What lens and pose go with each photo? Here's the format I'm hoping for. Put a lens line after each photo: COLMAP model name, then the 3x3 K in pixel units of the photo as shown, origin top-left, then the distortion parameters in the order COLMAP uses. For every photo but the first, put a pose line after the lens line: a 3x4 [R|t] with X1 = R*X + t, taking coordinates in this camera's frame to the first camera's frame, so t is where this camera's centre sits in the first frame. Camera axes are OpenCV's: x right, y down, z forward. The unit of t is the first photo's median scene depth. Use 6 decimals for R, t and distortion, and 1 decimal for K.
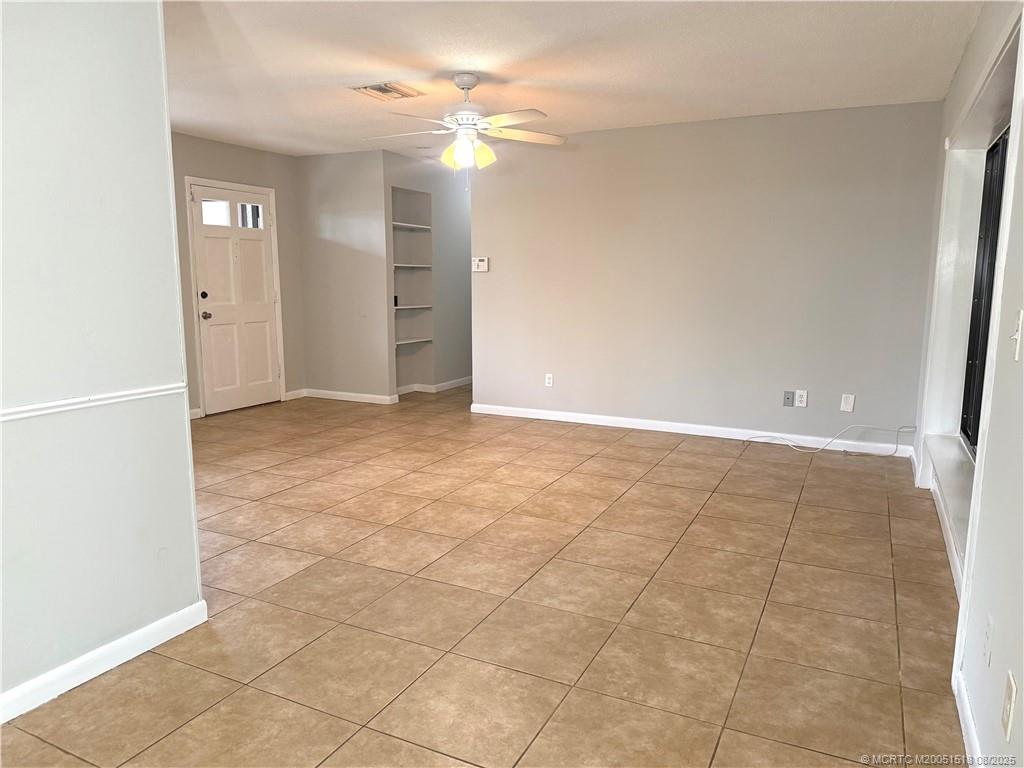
lens RADIAL K [[717.9, 0, 507.6], [0, 717.9, 379.5], [0, 0, 1]] dist [0.128504, -0.130402]
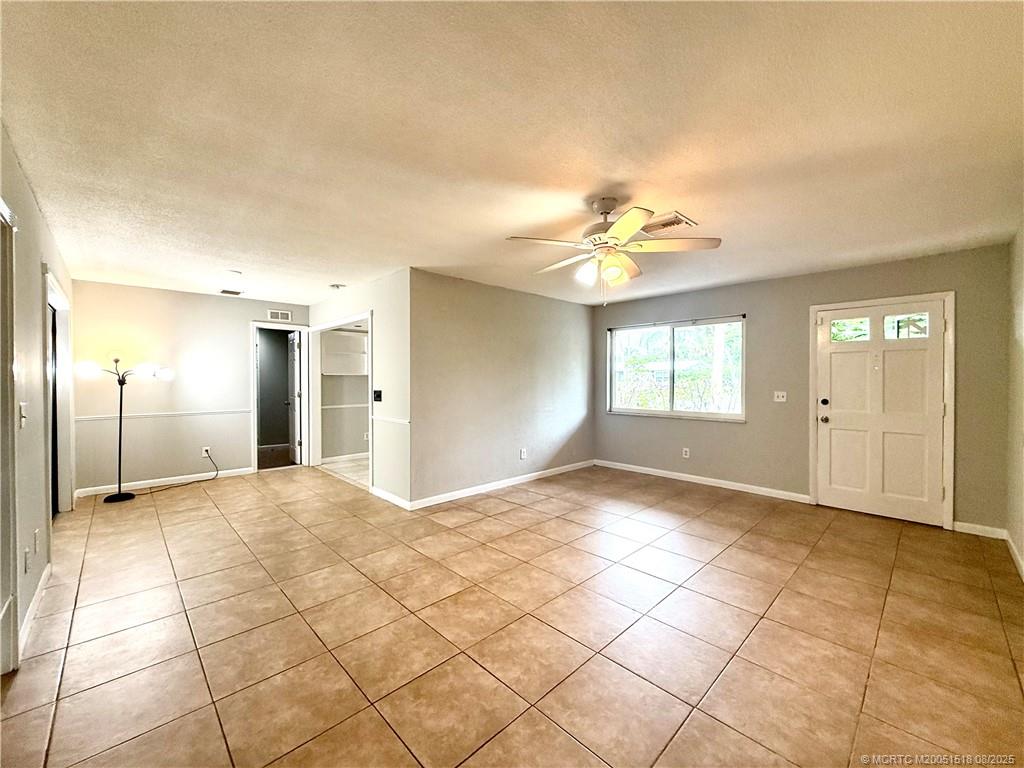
lens RADIAL K [[407.8, 0, 508.8], [0, 407.8, 385.8], [0, 0, 1]] dist [-0.001528, 0.000365]
pose [[-0.336259, 0.009209, -0.941724, 0.605672], [-0.135818, 0.989025, 0.058167, -0.181912], [0.931925, 0.147462, -0.331318, 1.220678]]
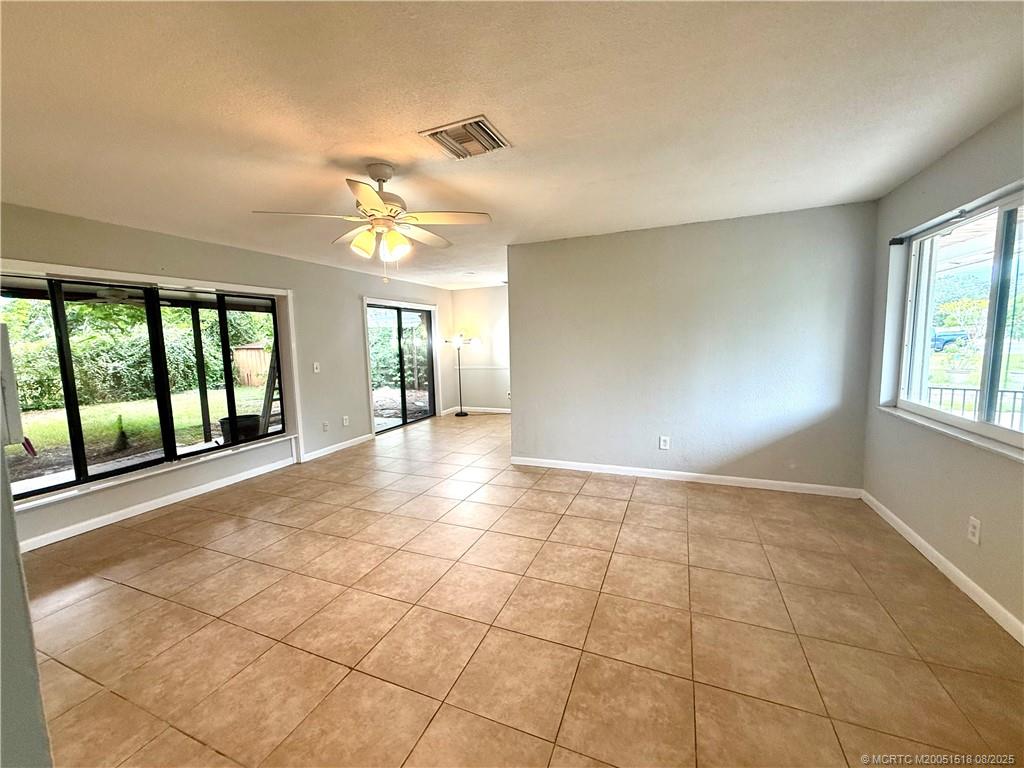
lens RADIAL K [[407.8, 0, 508.8], [0, 407.8, 385.8], [0, 0, 1]] dist [-0.001528, 0.000365]
pose [[-0.997323, 0.028325, -0.067414, -0.202554], [0.010562, 0.968060, 0.250497, -0.291979], [0.072356, 0.249114, -0.965767, 1.783093]]
